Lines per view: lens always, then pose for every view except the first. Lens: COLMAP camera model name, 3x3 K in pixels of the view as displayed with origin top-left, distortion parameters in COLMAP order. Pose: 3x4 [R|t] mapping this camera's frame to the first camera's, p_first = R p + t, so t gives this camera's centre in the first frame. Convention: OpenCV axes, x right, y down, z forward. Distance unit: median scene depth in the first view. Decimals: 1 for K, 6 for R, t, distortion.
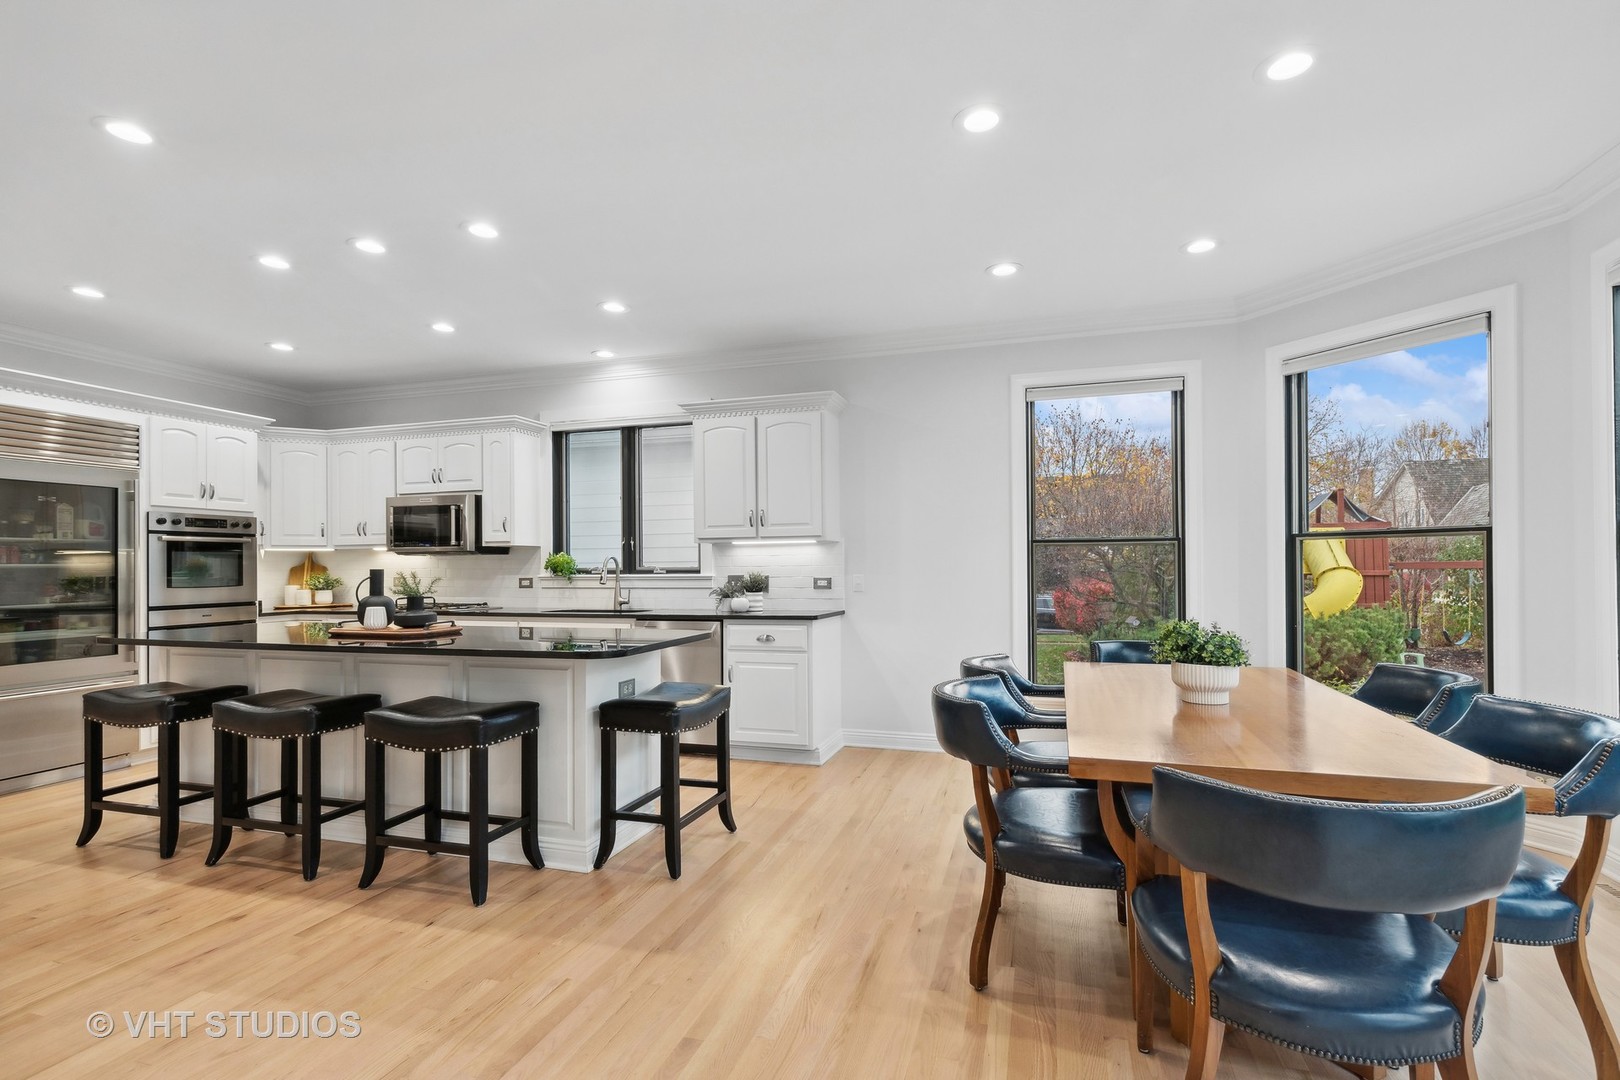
lens RADIAL K [[745.1, 0, 821.1], [0, 745.1, 558.6], [0, 0, 1]] dist [0.001508, 0.000094]
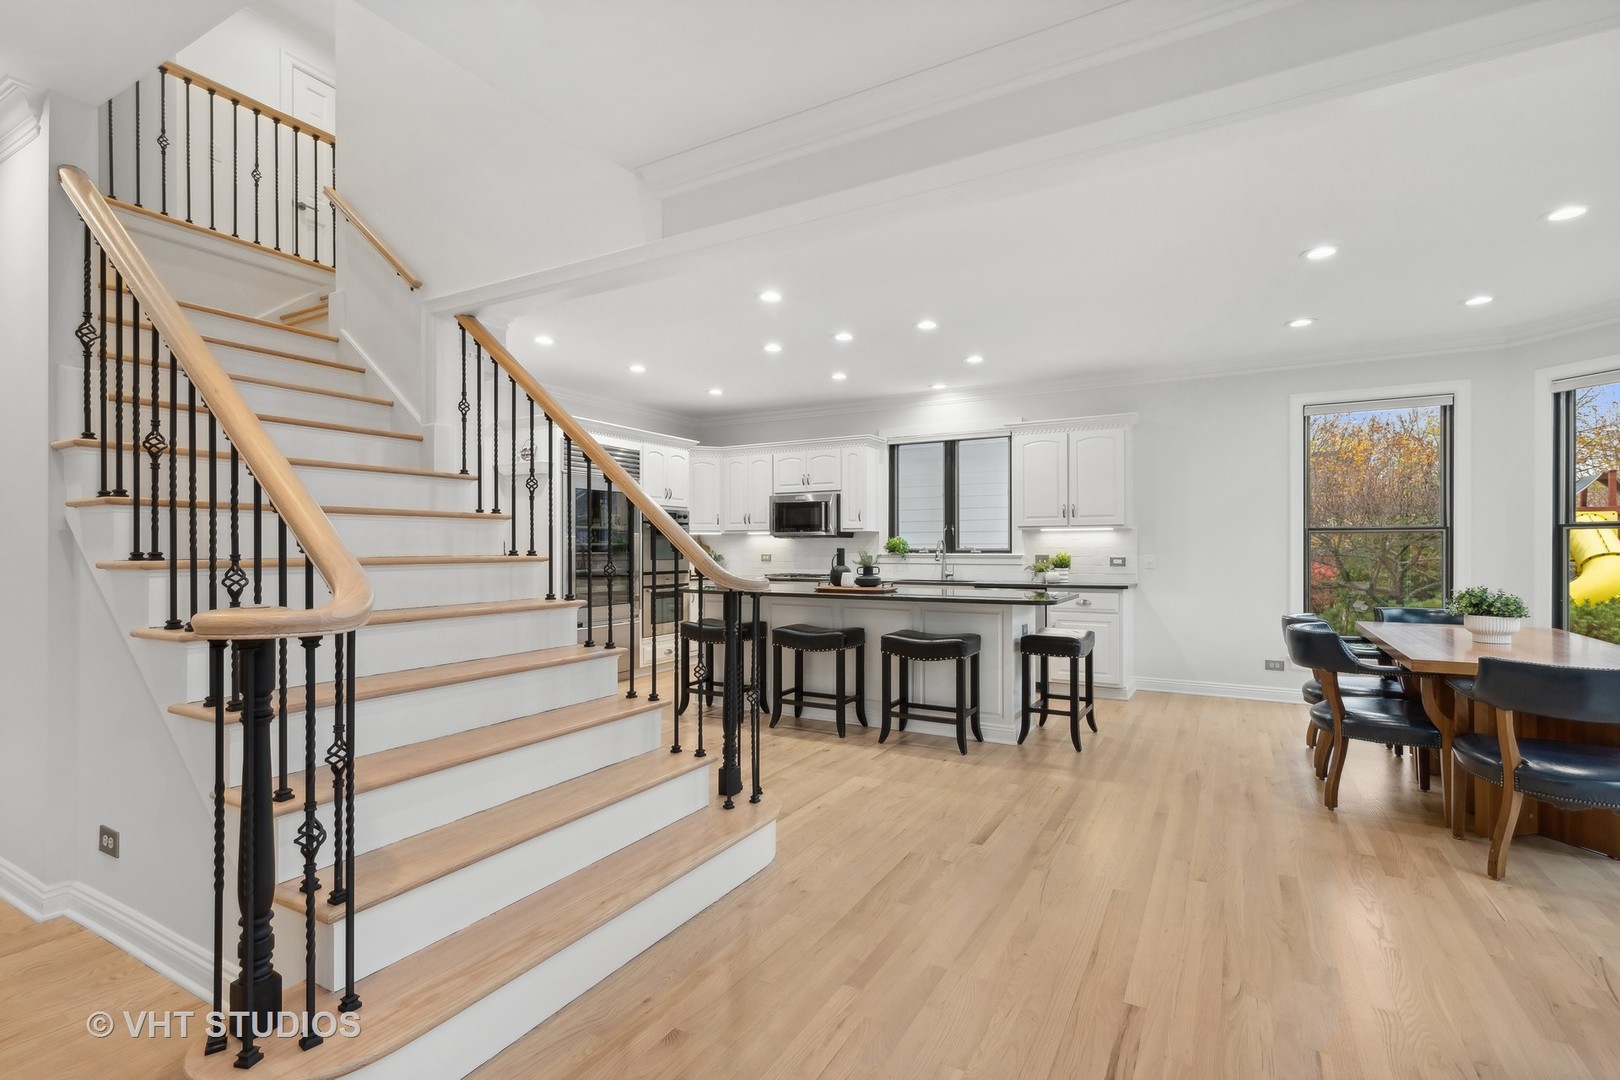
lens RADIAL K [[736.9, 0, 816.9], [0, 736.9, 545.7], [0, 0, 1]] dist [-0.001228, -0.000322]
pose [[0.976446, 0.006636, -0.215658, -0.238068], [-0.005307, 0.999963, 0.006741, -0.000151], [0.215695, -0.005438, 0.976446, -0.352967]]
